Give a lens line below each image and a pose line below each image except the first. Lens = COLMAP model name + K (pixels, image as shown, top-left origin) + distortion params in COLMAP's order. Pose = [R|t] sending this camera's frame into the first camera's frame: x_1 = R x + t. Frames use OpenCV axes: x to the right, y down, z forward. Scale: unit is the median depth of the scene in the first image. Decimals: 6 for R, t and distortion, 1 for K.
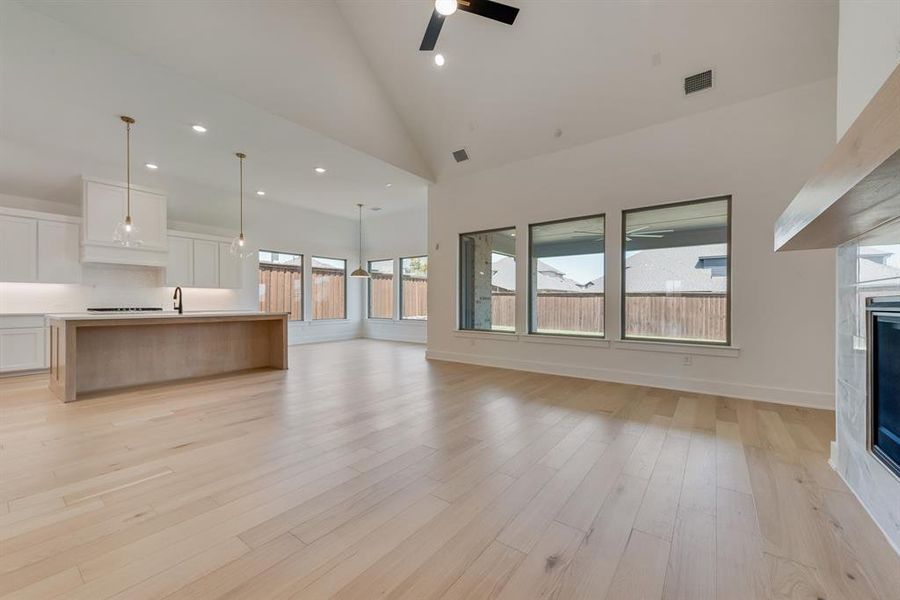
lens RADIAL K [[351.4, 0, 449.5], [0, 351.4, 303.6], [0, 0, 1]] dist [0.017409, -0.005660]
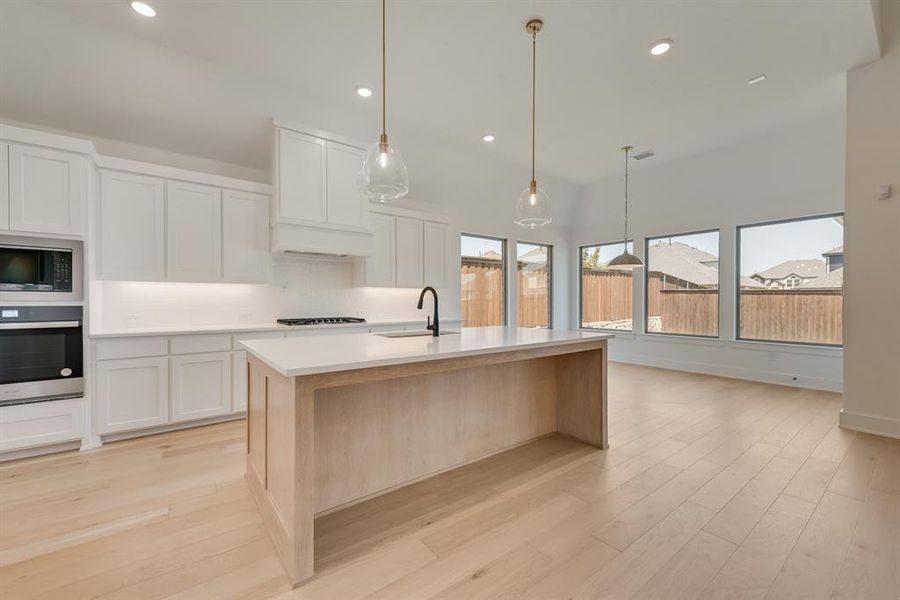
lens RADIAL K [[363.8, 0, 448.8], [0, 363.8, 303.1], [0, 0, 1]] dist [0.003133, -0.000062]
pose [[0.960761, 0.000591, -0.277378, -0.381539], [0.000458, 0.999993, 0.003716, -0.015806], [0.277378, -0.003697, 0.960754, 0.314323]]
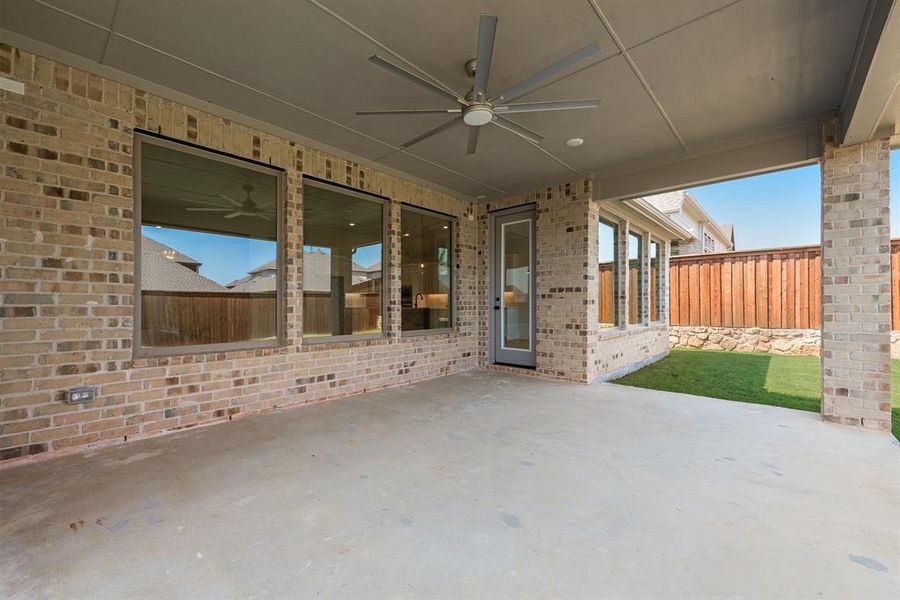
lens RADIAL K [[370.1, 0, 450.0], [0, 370.1, 300.0], [0, 0, 1]] dist [0.000784, -0.000242]
pose [[-0.099386, -0.017767, -0.994890, 0.774949], [-0.002350, 0.999842, -0.017621, 0.014741], [0.995046, 0.000586, -0.099412, 0.889168]]
